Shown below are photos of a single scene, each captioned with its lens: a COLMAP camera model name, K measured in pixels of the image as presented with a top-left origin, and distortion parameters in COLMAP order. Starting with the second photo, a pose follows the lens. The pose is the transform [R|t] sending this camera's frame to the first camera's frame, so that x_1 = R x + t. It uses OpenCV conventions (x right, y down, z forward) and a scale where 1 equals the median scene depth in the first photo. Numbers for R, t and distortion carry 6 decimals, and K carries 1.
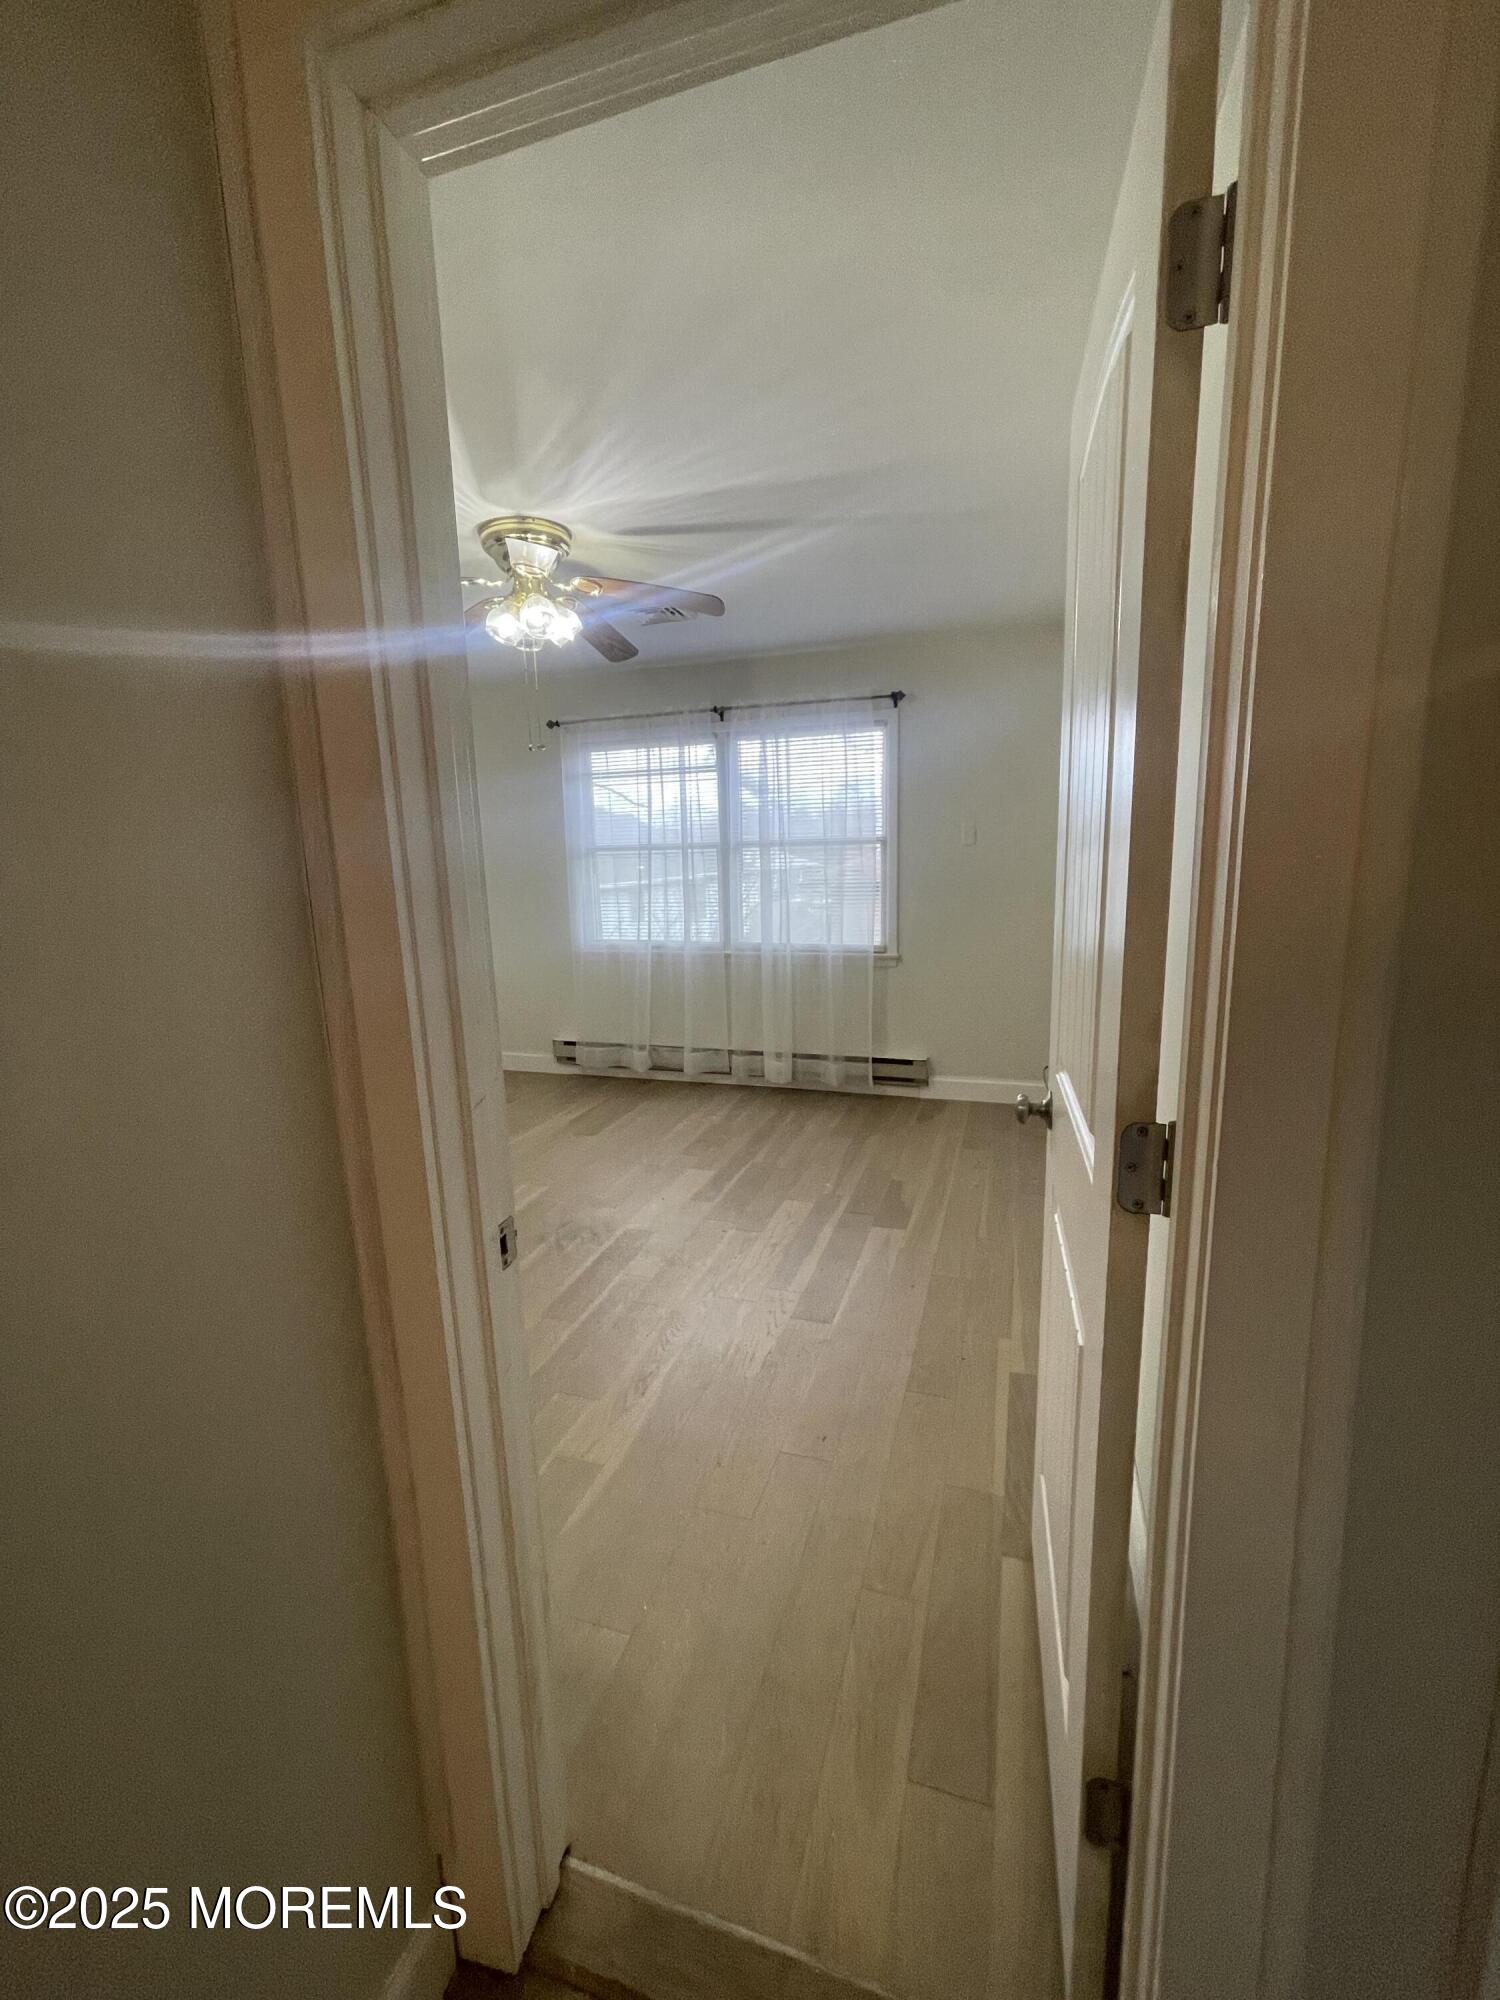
lens RADIAL K [[813.0, 0, 756.3], [0, 813.0, 988.6], [0, 0, 1]] dist [-0.003330, 0.000094]
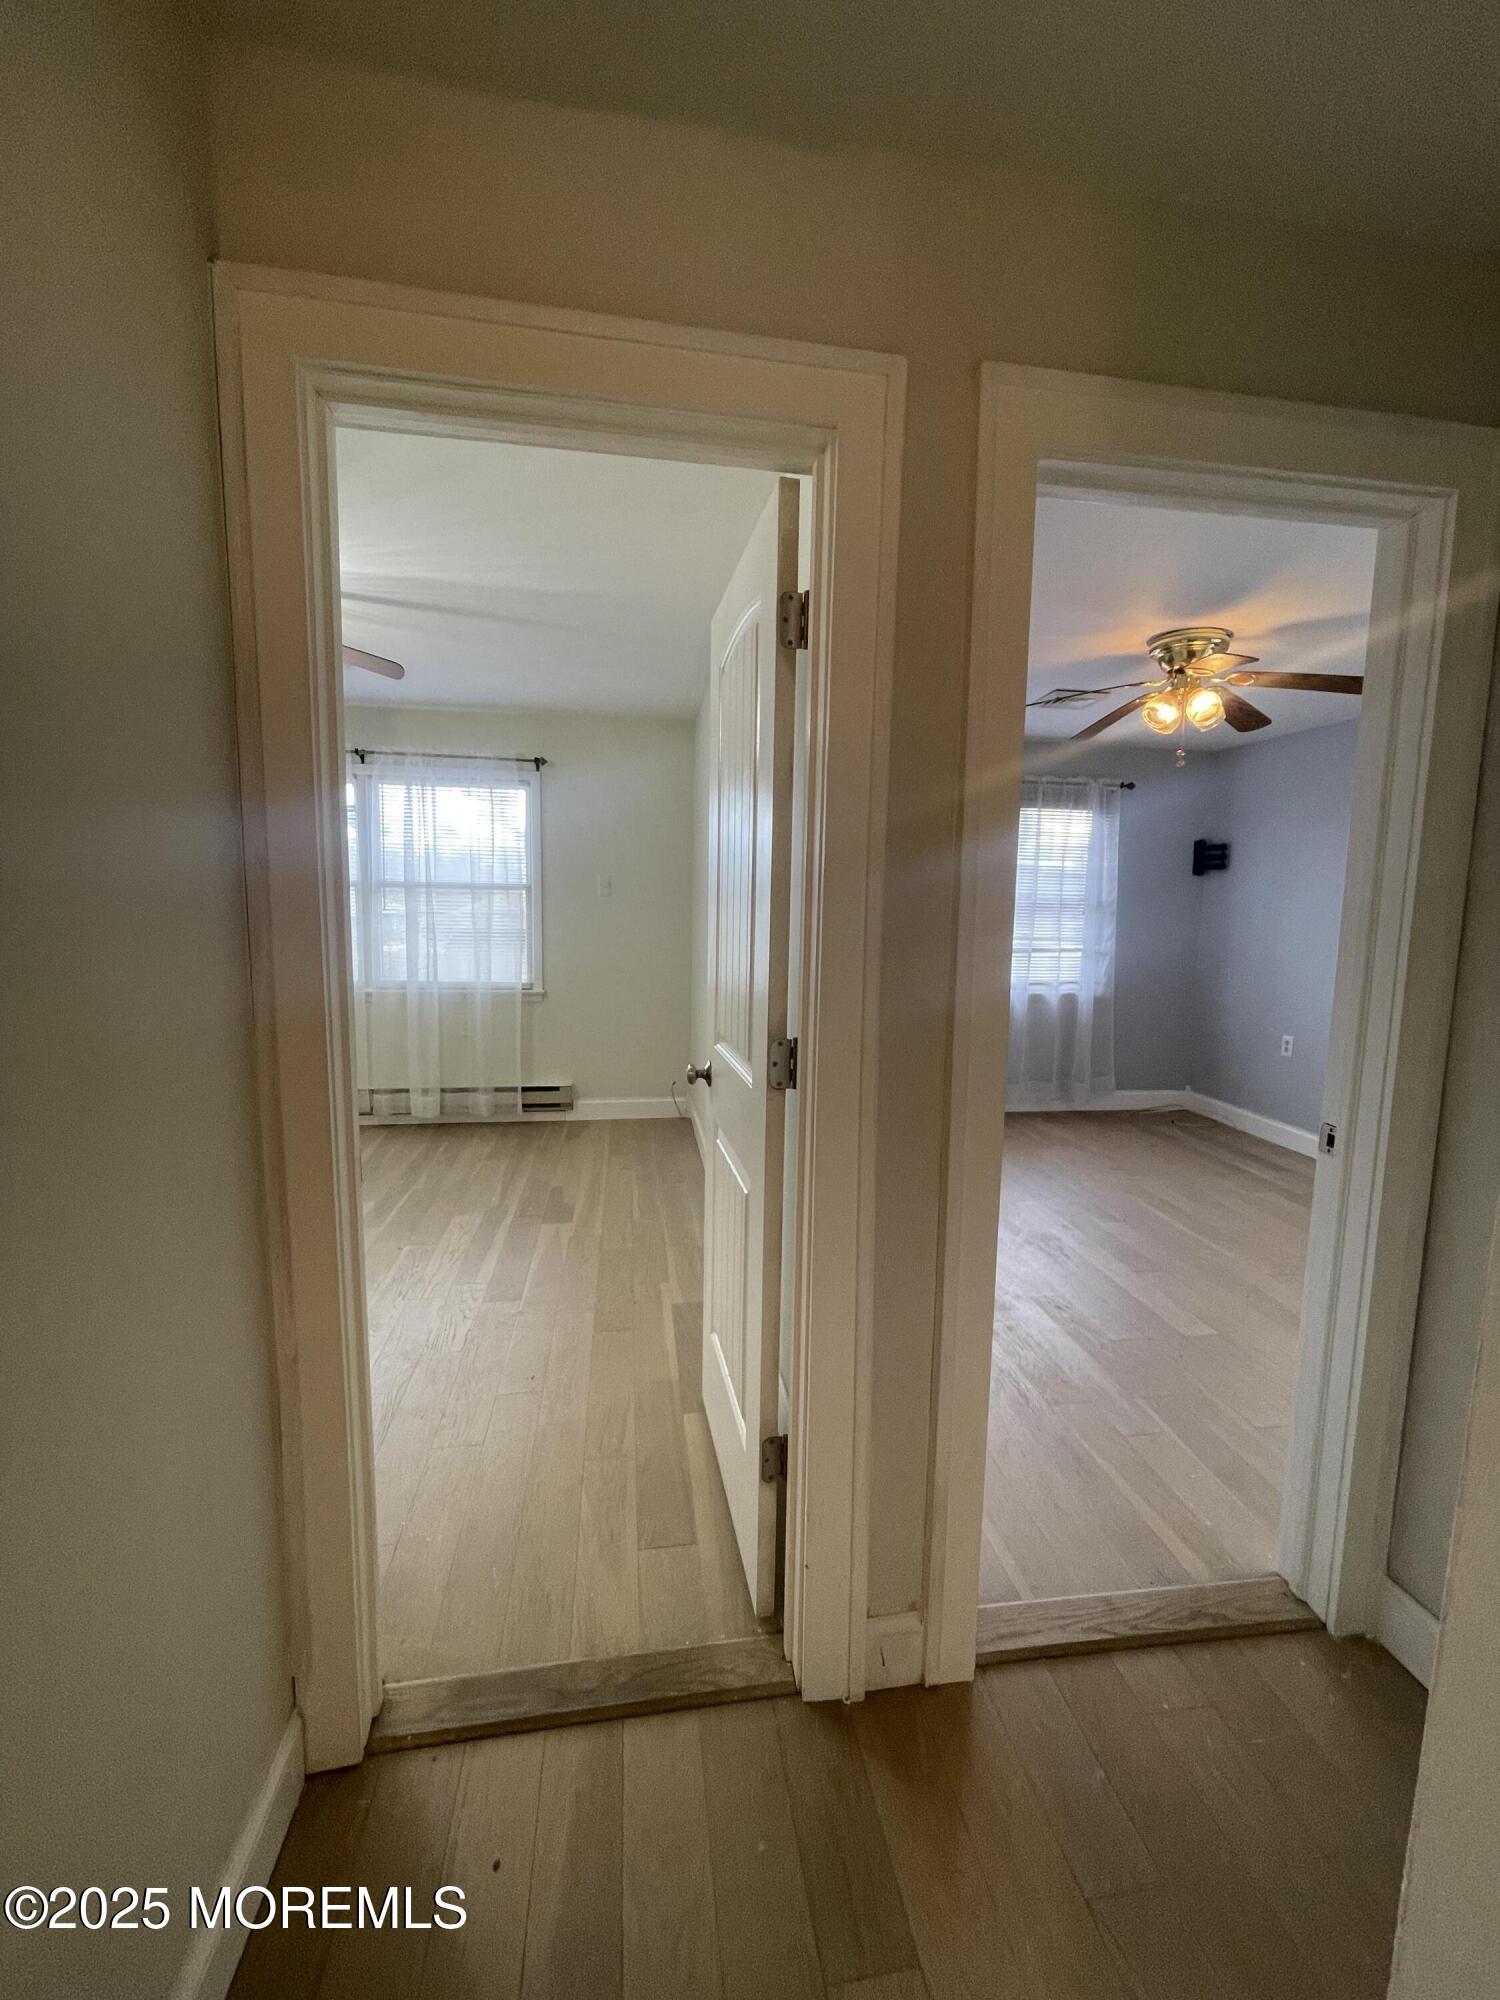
lens RADIAL K [[813.0, 0, 759.2], [0, 813.0, 990.6], [0, 0, 1]] dist [-0.003330, 0.000094]
pose [[0.887171, -0.007283, 0.461383, -0.074397], [0.035347, 0.998010, -0.052213, 0.025299], [-0.460084, 0.062630, 0.885663, -0.111231]]
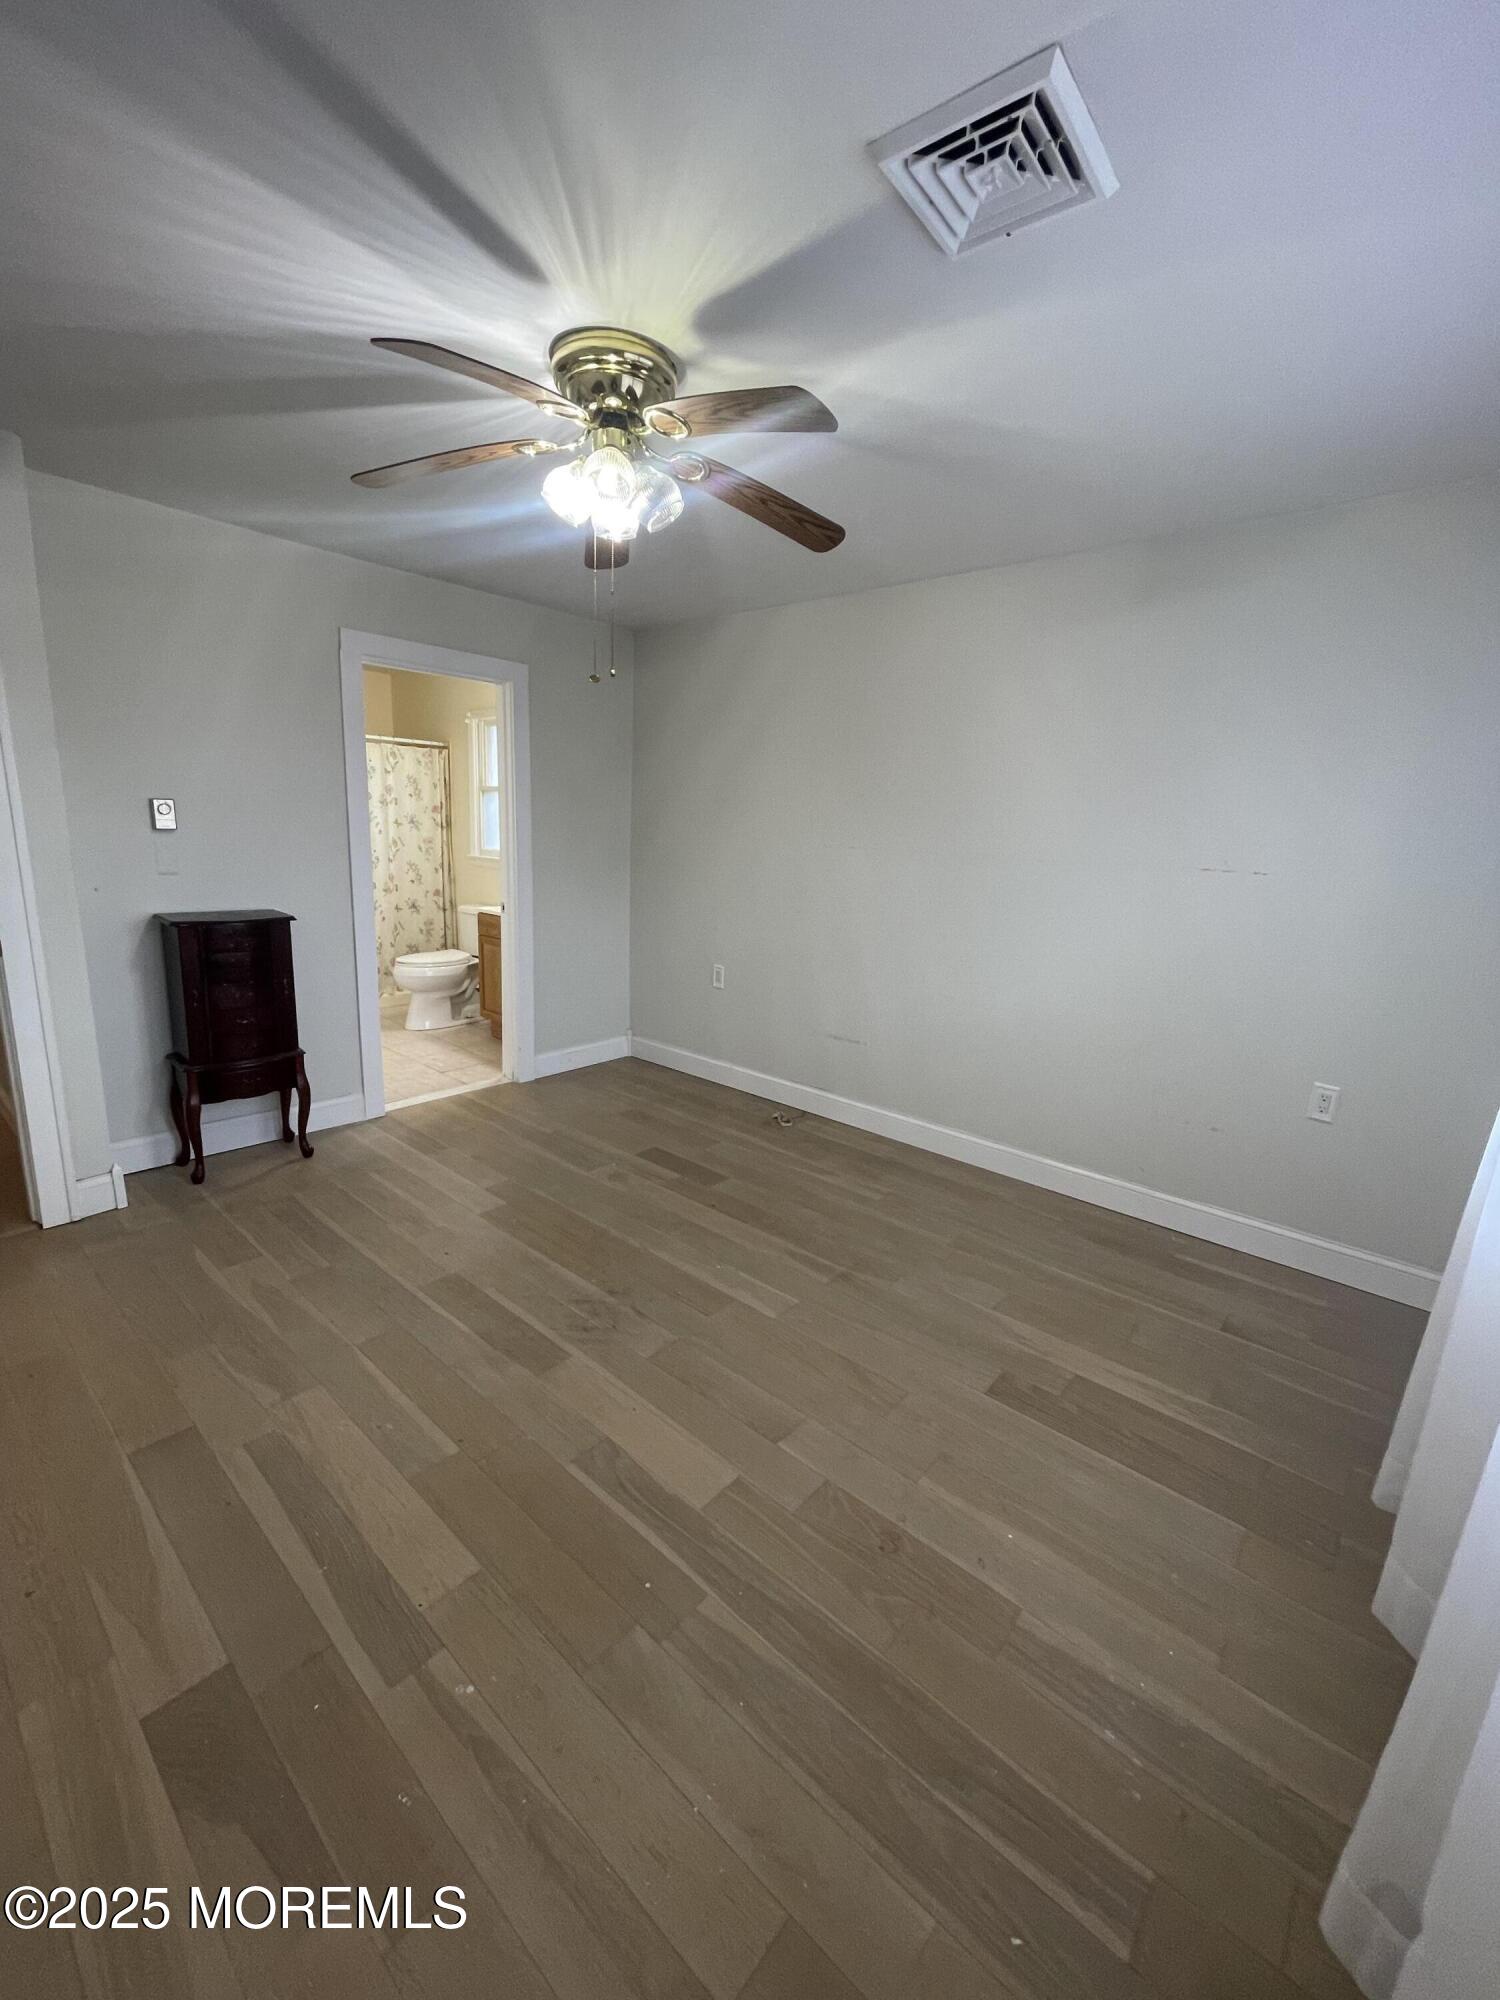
lens RADIAL K [[813.0, 0, 753.3], [0, 813.0, 991.1], [0, 0, 1]] dist [-0.003330, 0.000094]
pose [[-0.385438, 0.200869, -0.900605, 0.244662], [-0.184378, 0.939569, 0.288469, -0.162994], [0.904125, 0.277239, -0.325110, 0.887087]]
